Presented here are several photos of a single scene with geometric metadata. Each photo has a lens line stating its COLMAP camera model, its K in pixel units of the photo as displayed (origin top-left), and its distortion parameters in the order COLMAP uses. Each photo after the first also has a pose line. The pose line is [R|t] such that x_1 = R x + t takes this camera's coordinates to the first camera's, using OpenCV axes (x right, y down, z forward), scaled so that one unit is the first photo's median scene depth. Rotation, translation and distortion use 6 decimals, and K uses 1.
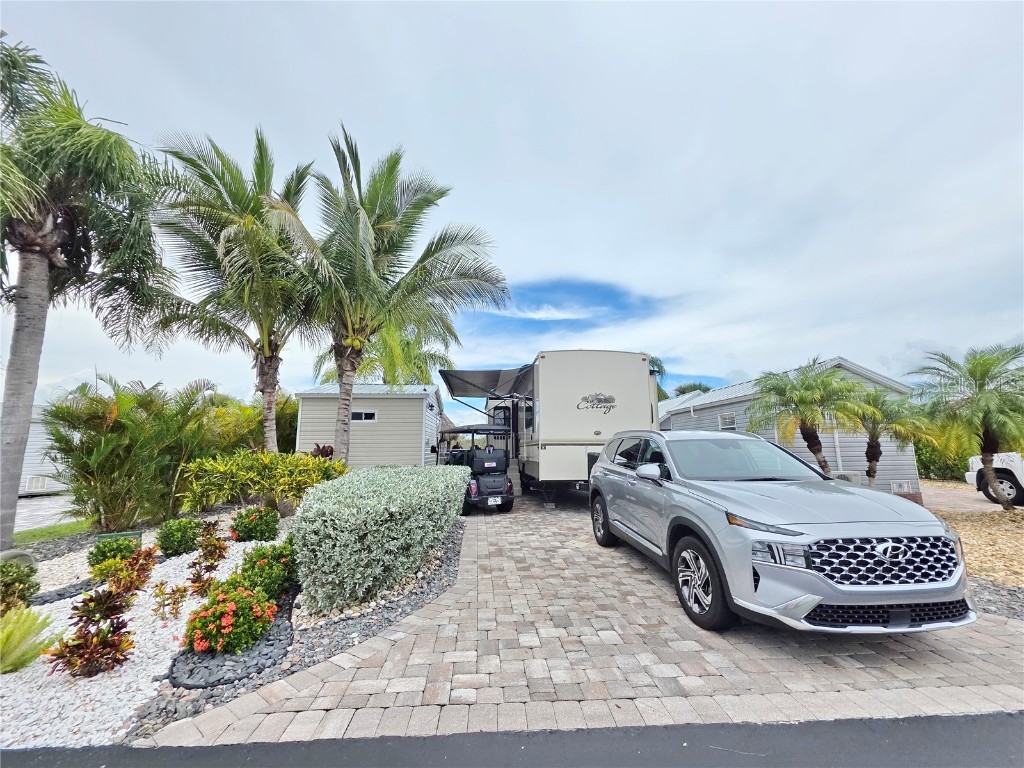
lens RADIAL K [[407.9, 0, 517.9], [0, 407.9, 378.5], [0, 0, 1]] dist [0.002162, -0.000184]
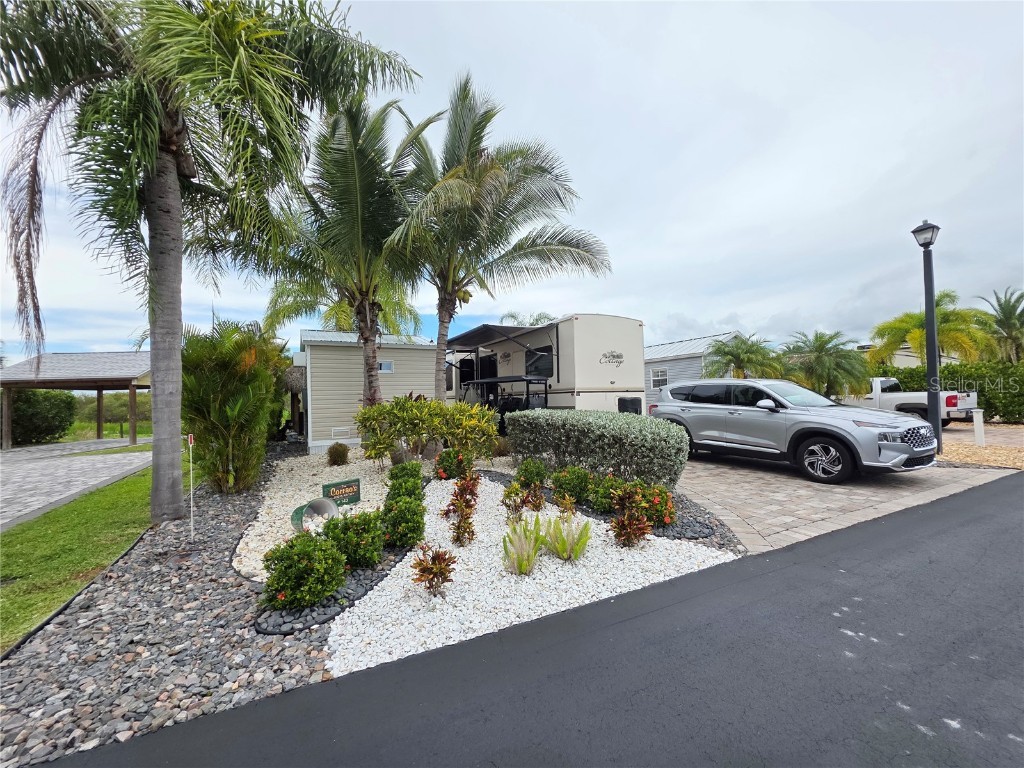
lens RADIAL K [[407.9, 0, 512.4], [0, 407.9, 384.6], [0, 0, 1]] dist [0.002162, -0.000184]
pose [[0.917357, -0.004852, 0.398035, -1.152878], [-0.045726, 0.992022, 0.117478, 0.014185], [-0.395430, -0.125970, 0.909817, -0.033916]]
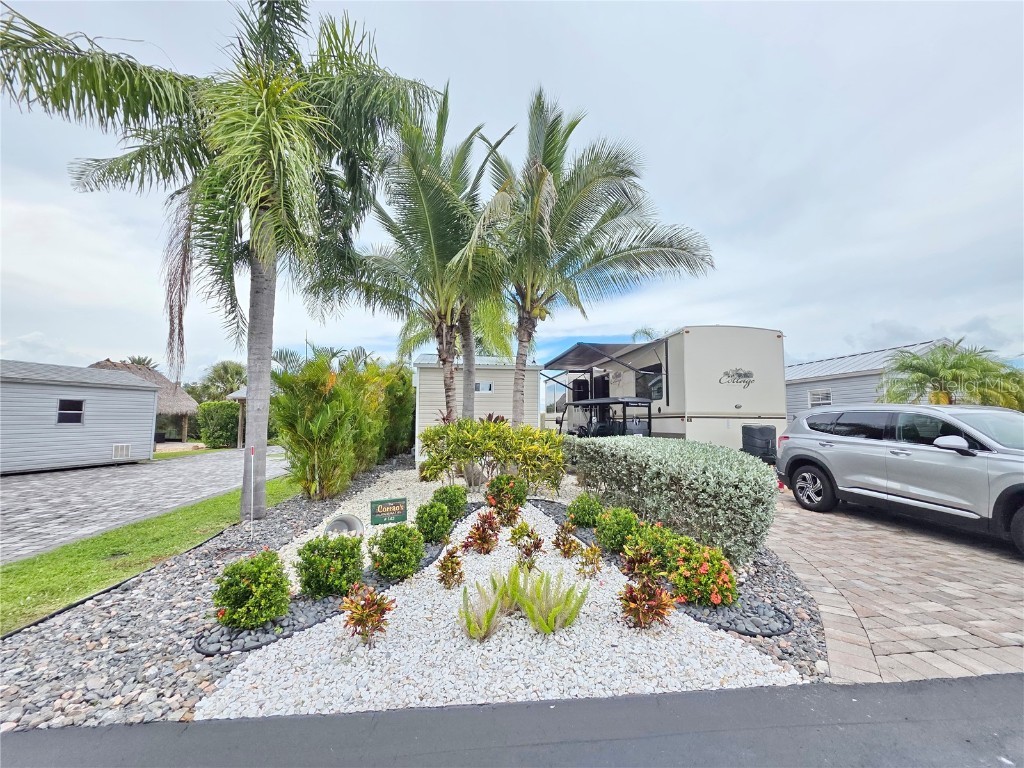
lens RADIAL K [[407.9, 0, 513.0], [0, 407.9, 386.8], [0, 0, 1]] dist [0.002162, -0.000184]
pose [[0.998665, 0.013234, 0.049937, -0.838195], [-0.017356, 0.996396, 0.083025, 0.015641], [-0.048659, -0.083781, 0.995295, 0.010159]]
